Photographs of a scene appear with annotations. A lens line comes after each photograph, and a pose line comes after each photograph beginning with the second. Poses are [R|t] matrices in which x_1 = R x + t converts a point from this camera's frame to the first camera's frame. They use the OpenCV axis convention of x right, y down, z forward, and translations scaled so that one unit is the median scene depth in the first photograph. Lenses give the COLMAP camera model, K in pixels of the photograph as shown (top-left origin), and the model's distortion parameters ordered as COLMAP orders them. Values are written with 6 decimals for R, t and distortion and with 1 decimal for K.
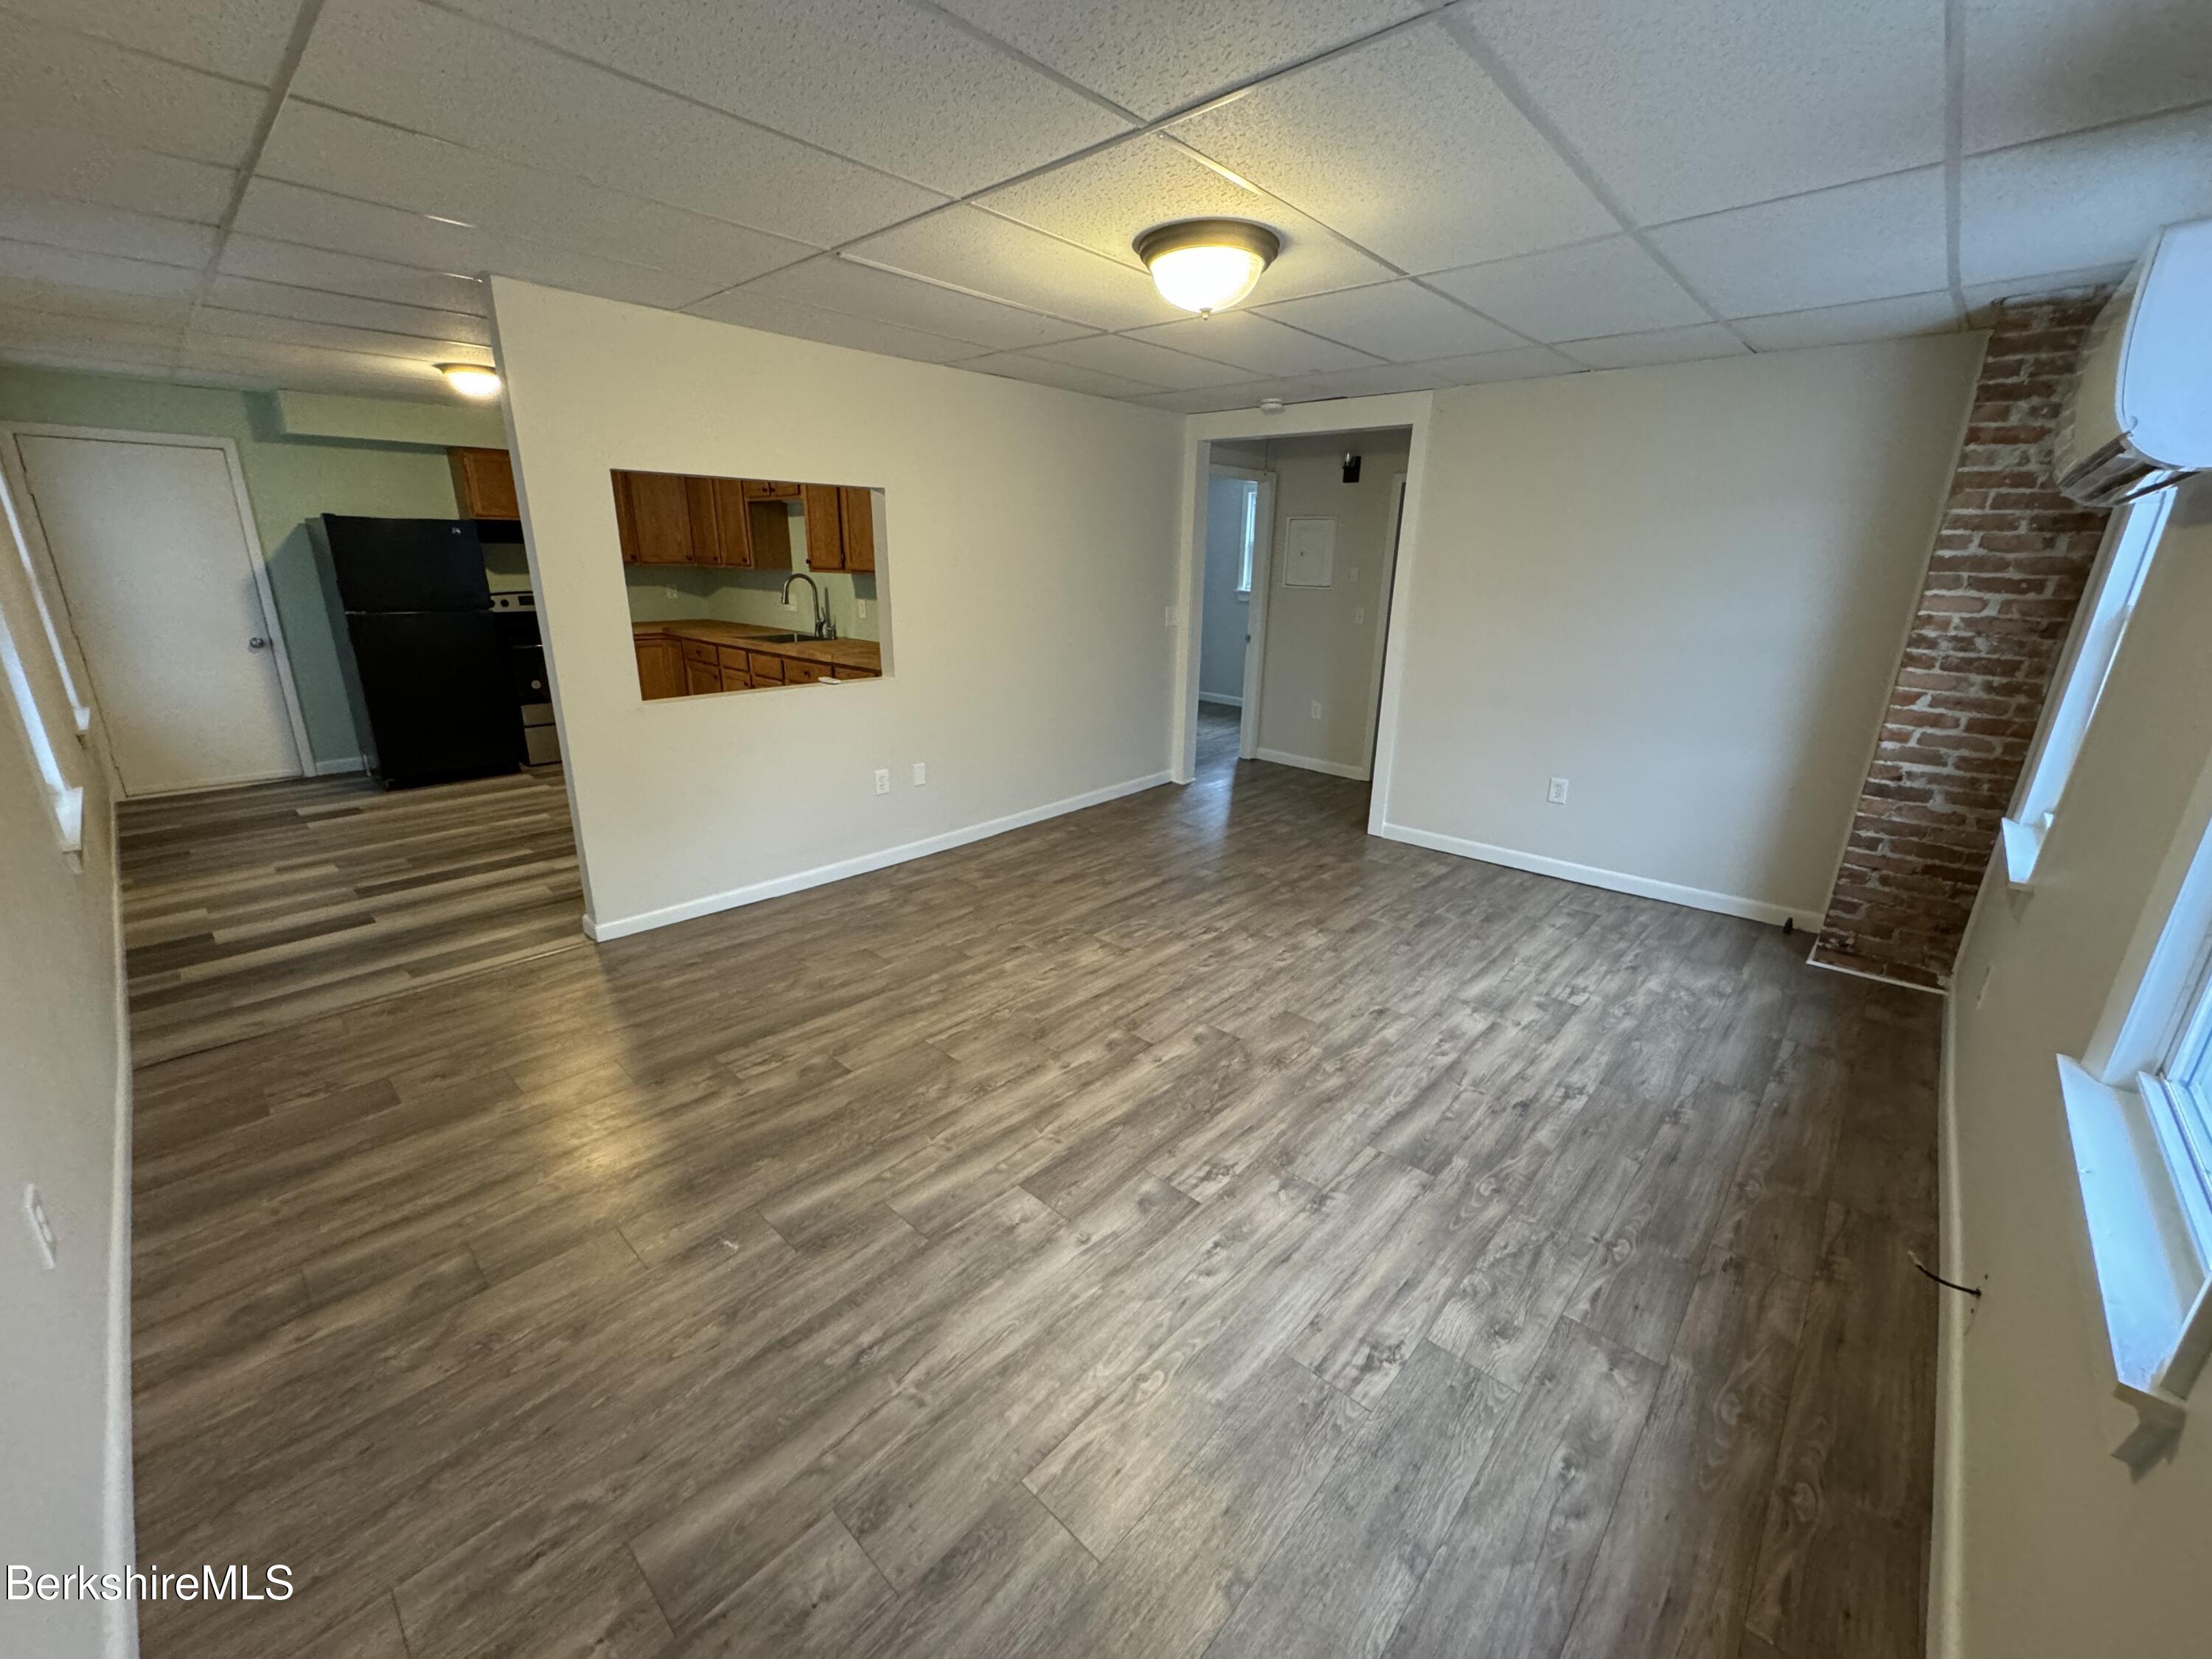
lens RADIAL K [[878.8, 0, 1104.0], [0, 878.8, 823.8], [0, 0, 1]] dist [0.002234, -0.000081]
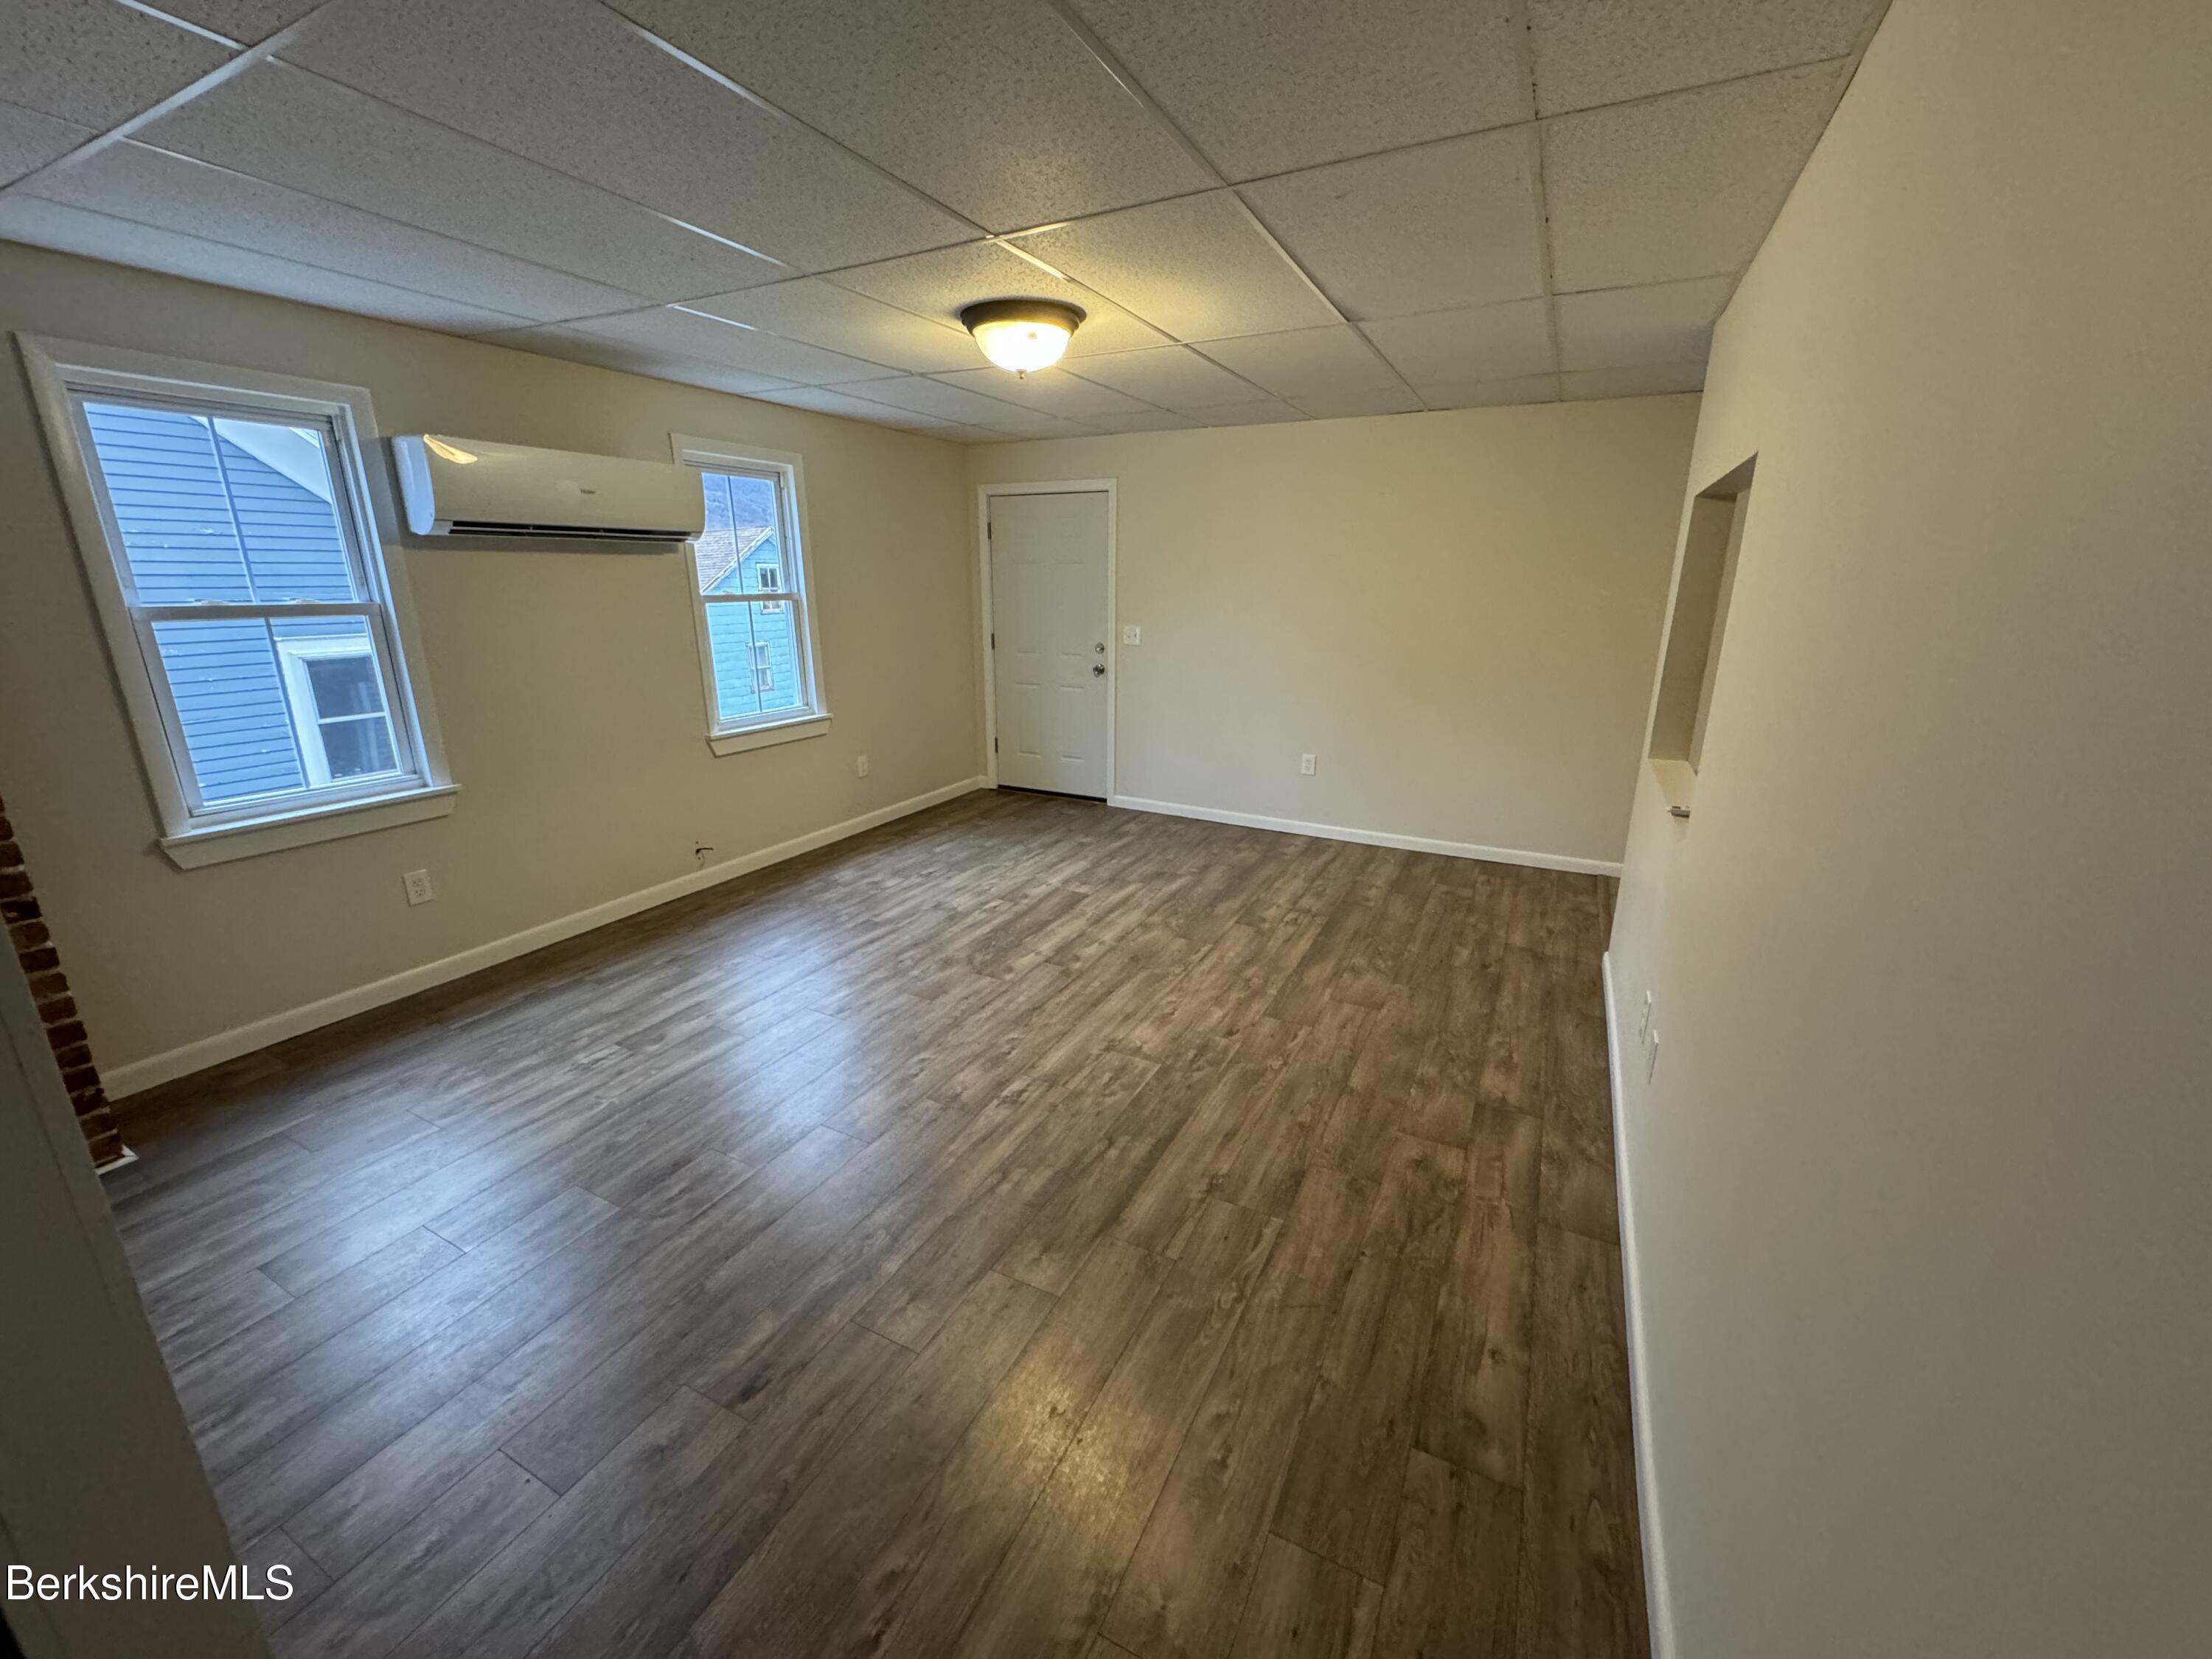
lens RADIAL K [[878.8, 0, 1099.3], [0, 878.8, 827.2], [0, 0, 1]] dist [0.002234, -0.000081]
pose [[-0.964182, 0.053664, -0.259756, 0.284150], [-0.096999, 0.840146, 0.533616, -0.567044], [0.246869, 0.539699, -0.804848, 1.840774]]
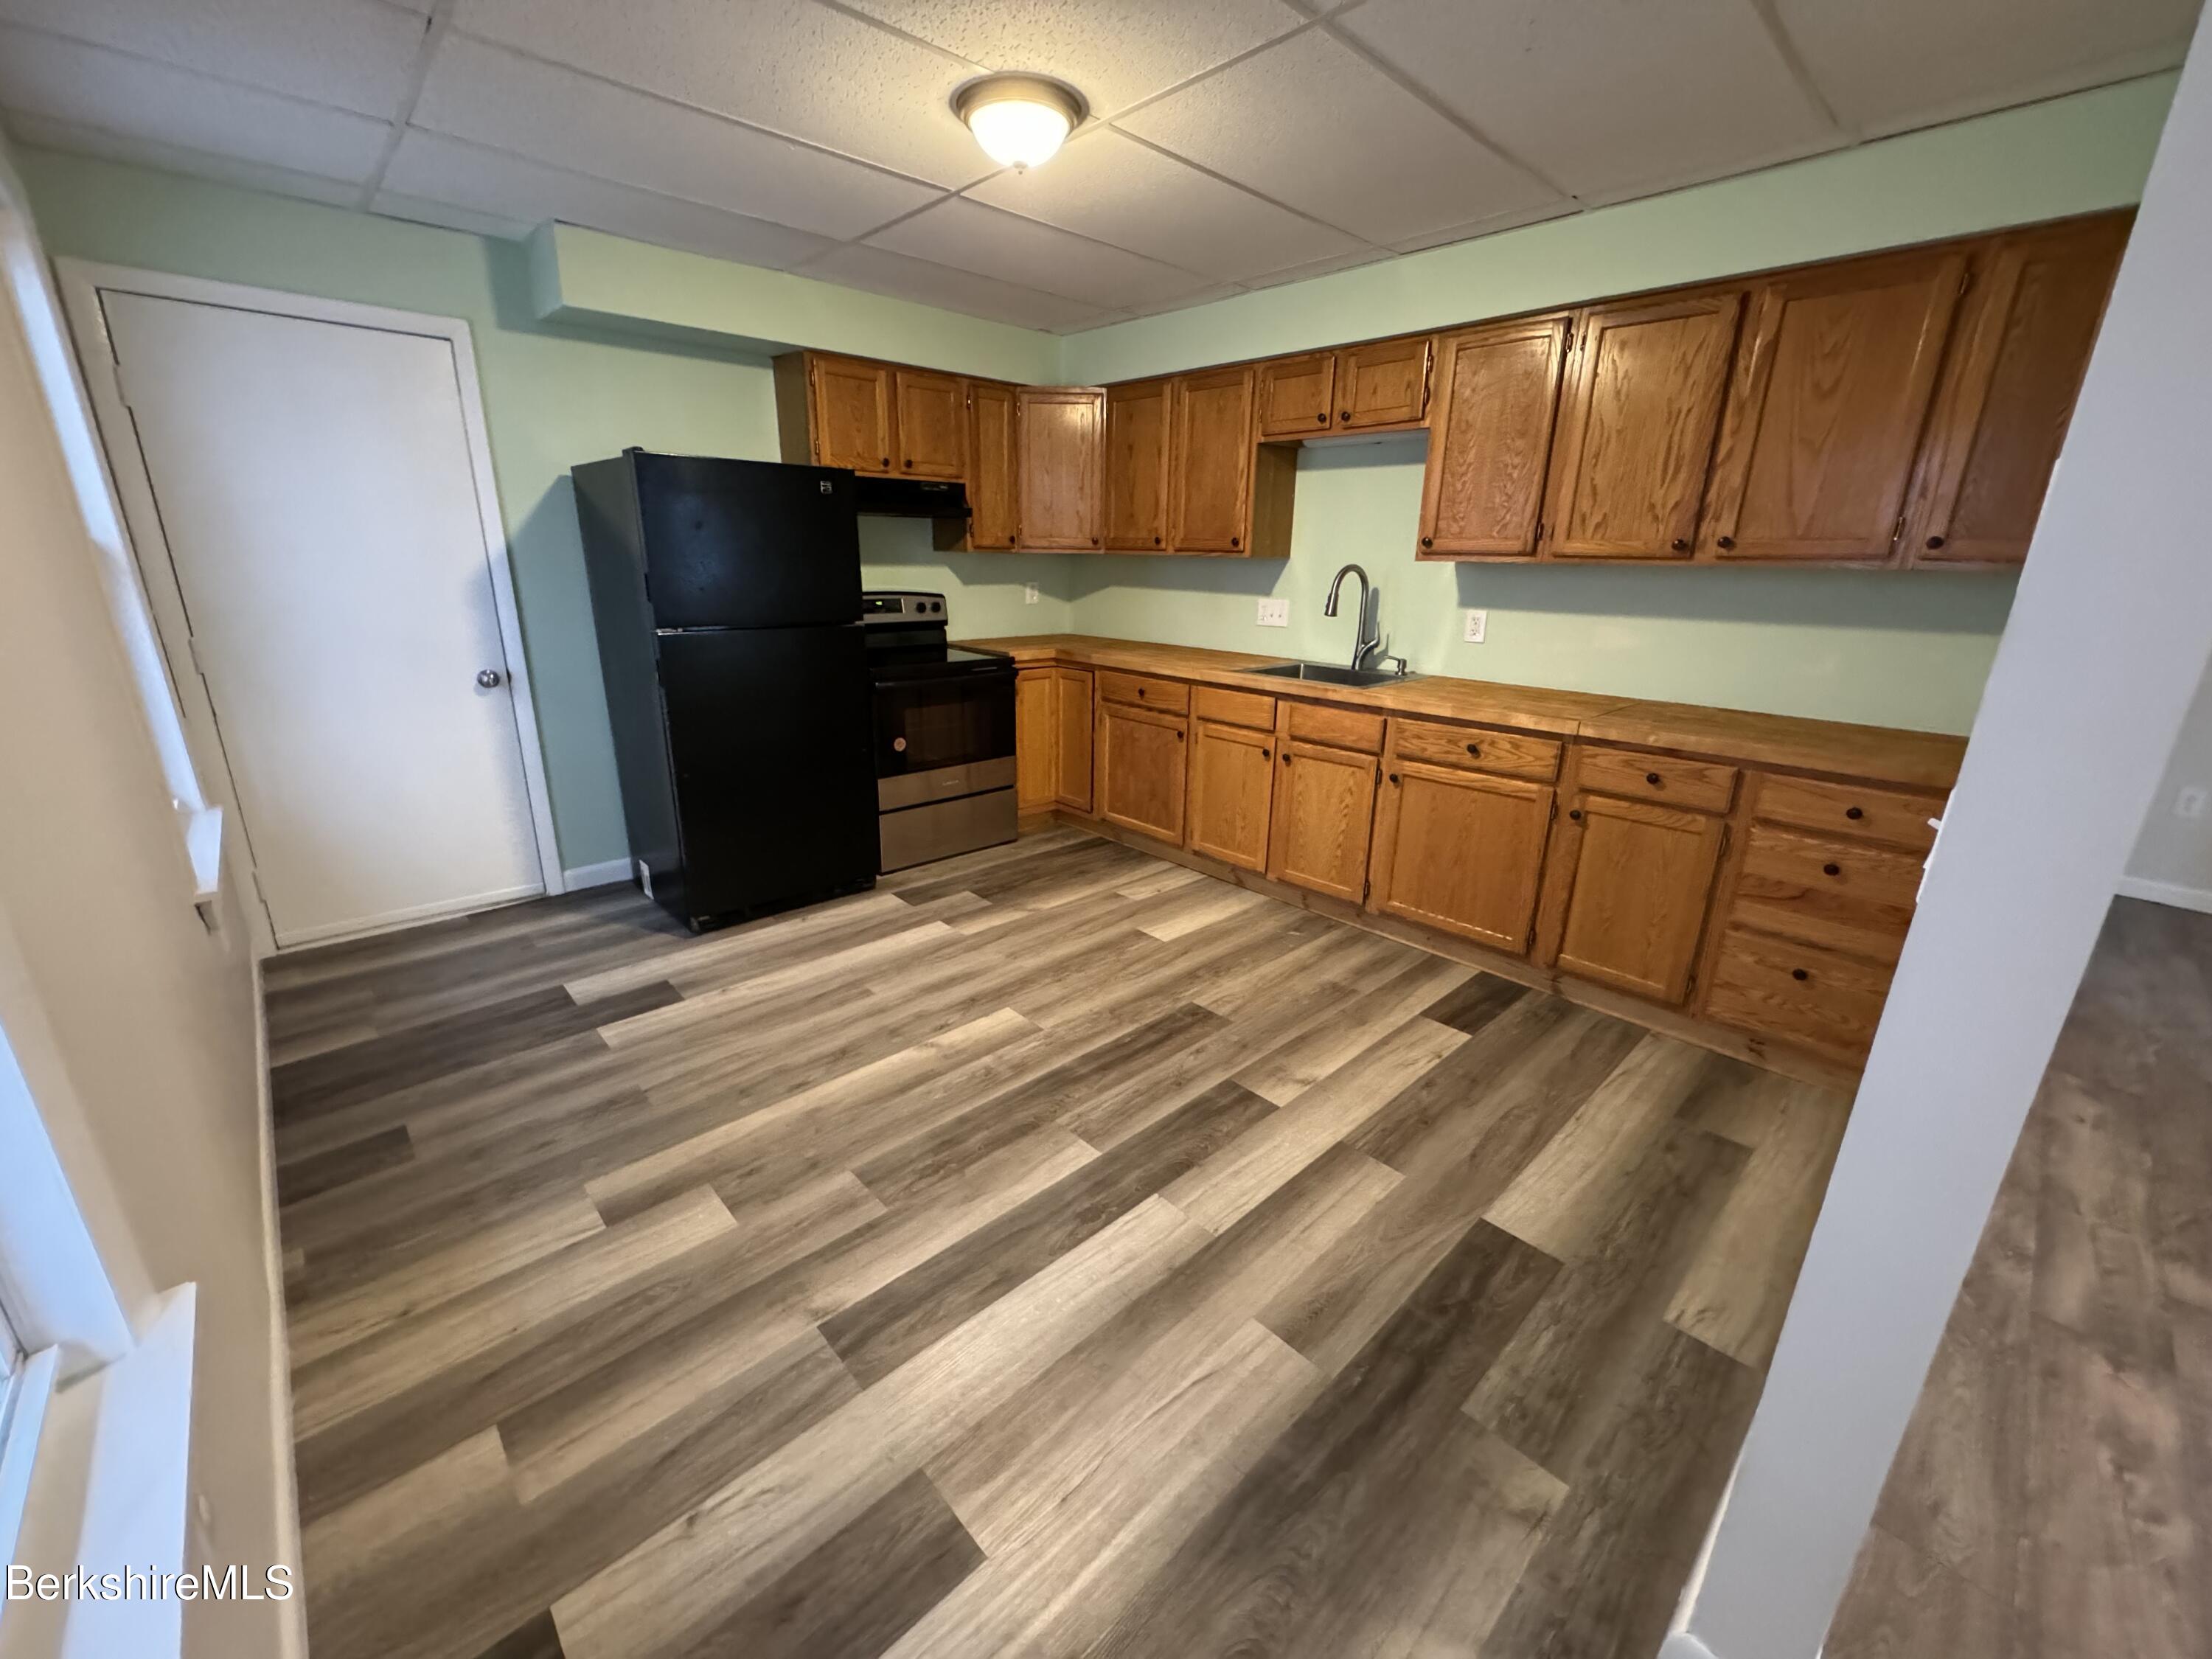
lens RADIAL K [[878.8, 0, 1106.6], [0, 878.8, 826.7], [0, 0, 1]] dist [0.002234, -0.000081]
pose [[0.997644, 0.021570, -0.065128, -0.919028], [-0.021352, 0.999764, 0.004052, -0.212885], [0.065200, -0.002652, 0.997869, 0.794199]]
